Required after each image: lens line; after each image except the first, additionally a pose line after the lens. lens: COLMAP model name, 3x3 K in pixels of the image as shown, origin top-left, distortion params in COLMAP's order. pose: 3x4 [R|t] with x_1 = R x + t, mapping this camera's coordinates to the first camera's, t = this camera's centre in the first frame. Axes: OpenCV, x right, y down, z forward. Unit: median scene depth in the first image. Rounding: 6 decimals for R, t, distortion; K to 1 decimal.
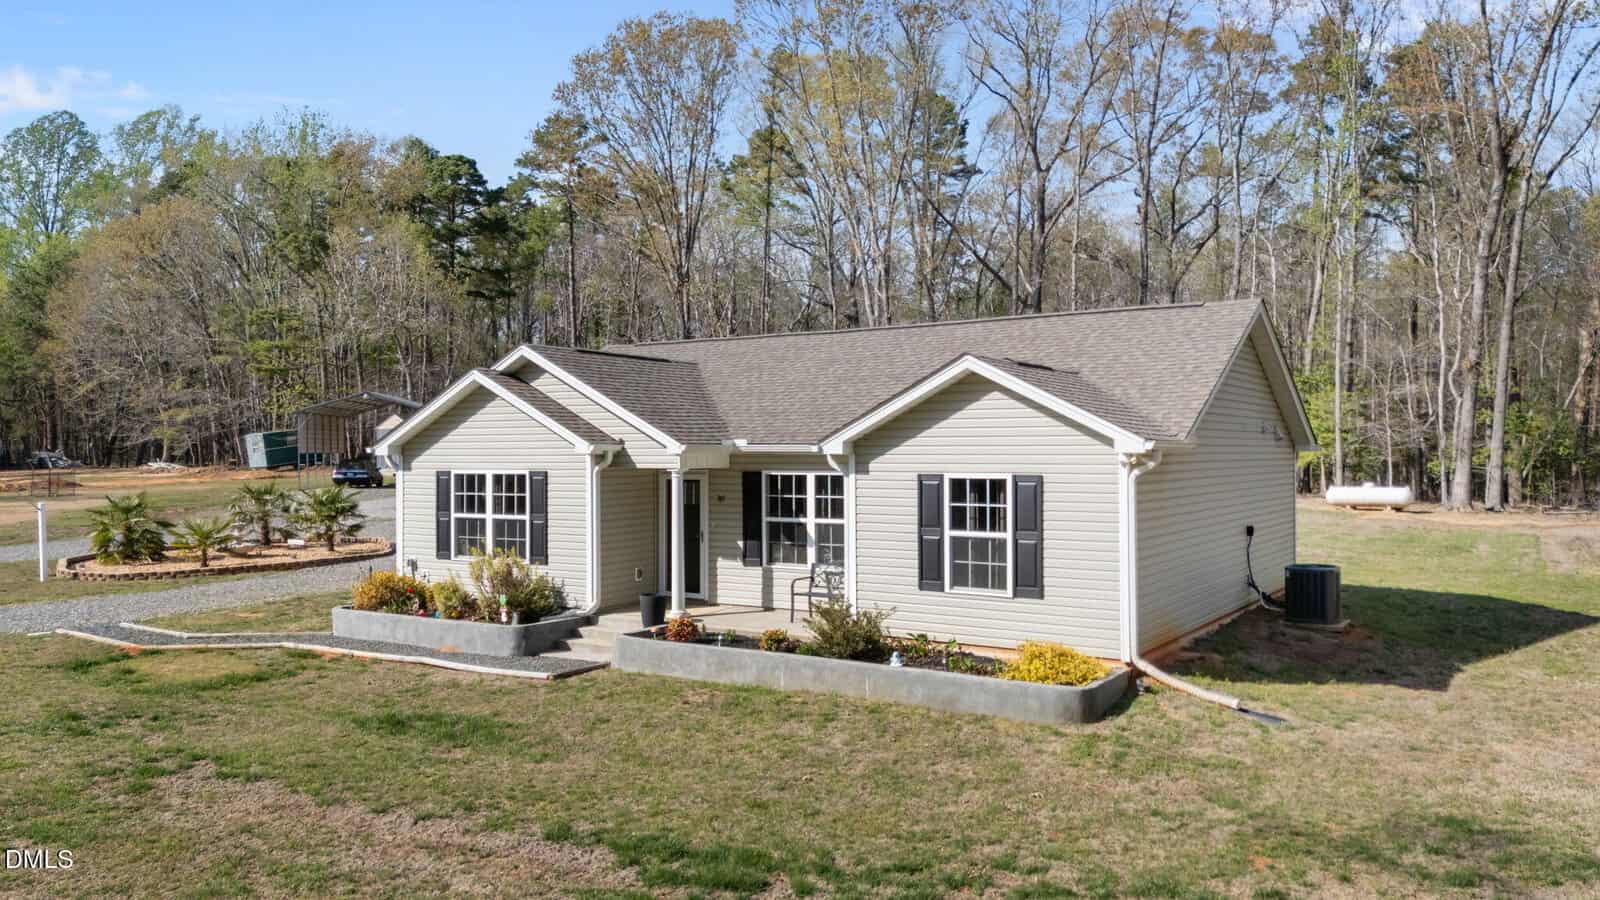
lens RADIAL K [[1201.5, 0, 779.4], [0, 1201.5, 453.8], [0, 0, 1]] dist [0.089741, -0.114405]
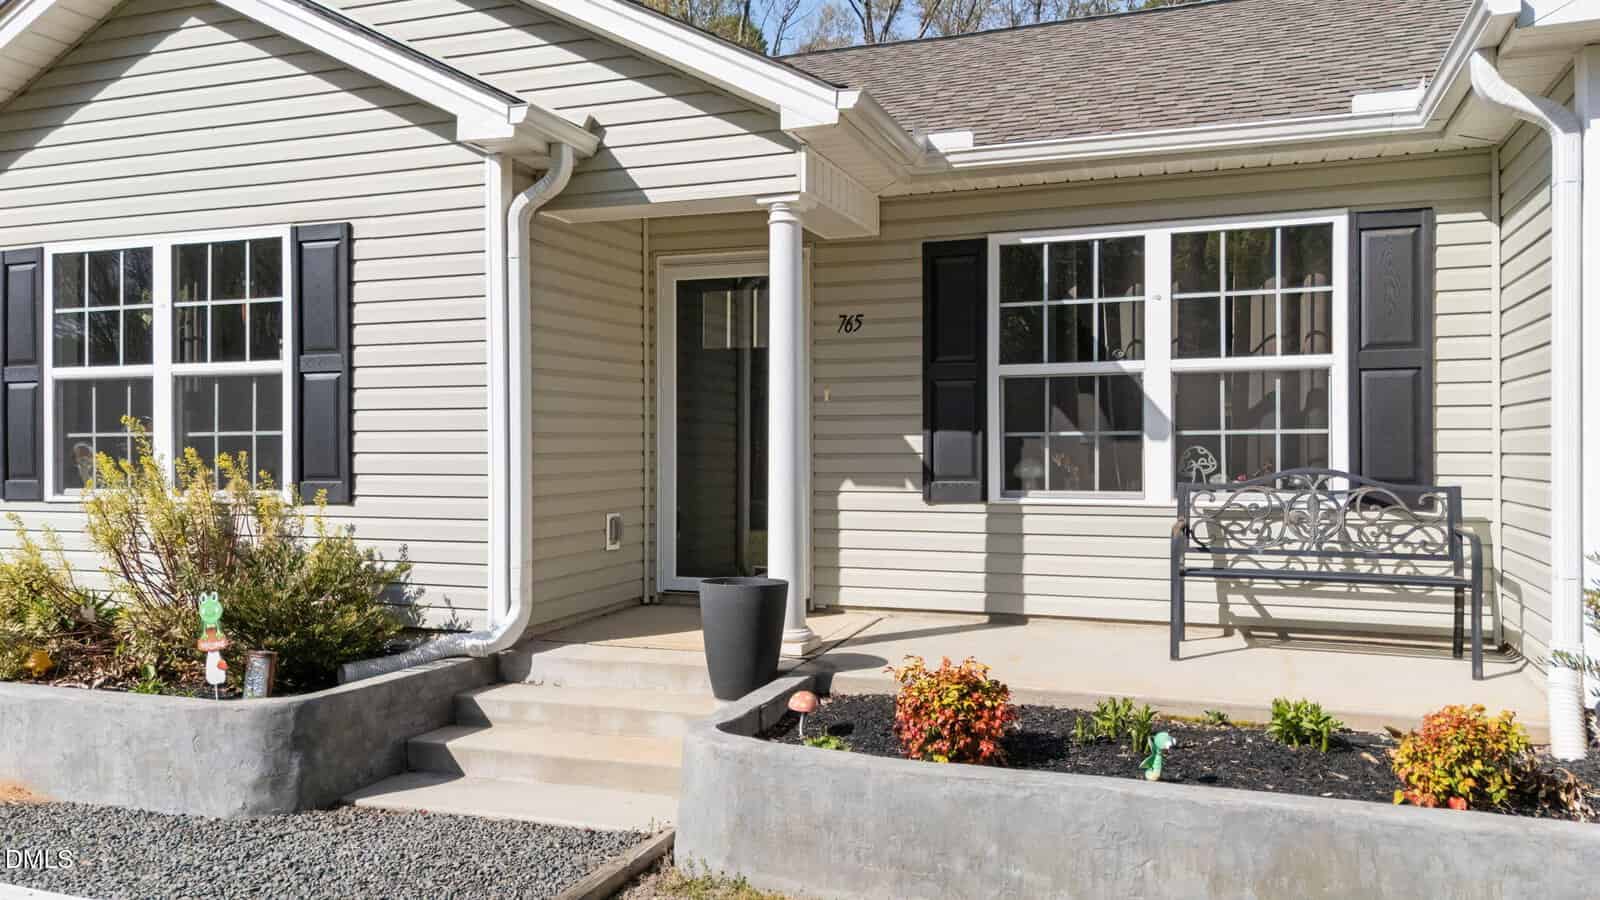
lens RADIAL K [[1201.5, 0, 779.4], [0, 1201.5, 453.8], [0, 0, 1]] dist [0.089741, -0.114405]
pose [[0.973869, 0.004174, 0.227073, -0.157898], [-0.004227, 0.999991, -0.000254, 0.079990], [-0.227073, -0.000713, 0.973878, 0.663457]]
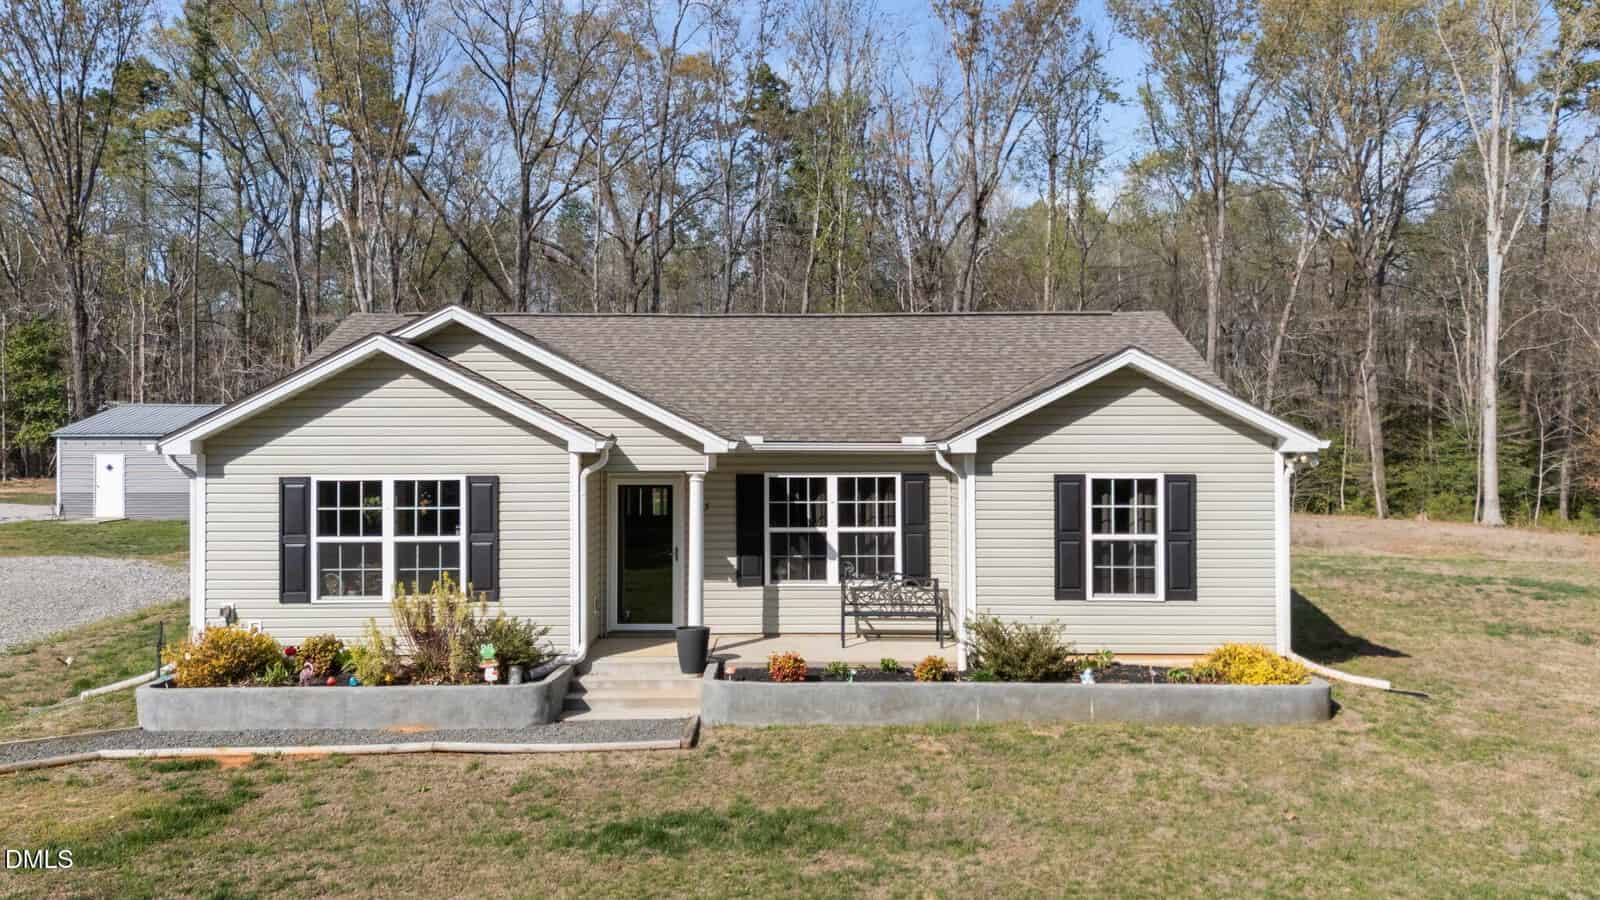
lens RADIAL K [[1199.9, 0, 796.2], [0, 1199.9, 493.0], [0, 0, 1]] dist [0.013646, 0.001602]
pose [[0.832231, -0.018087, 0.554134, -0.464599], [-0.000244, 0.999456, 0.032990, 0.000484], [-0.554429, -0.027590, 0.831774, 0.286029]]
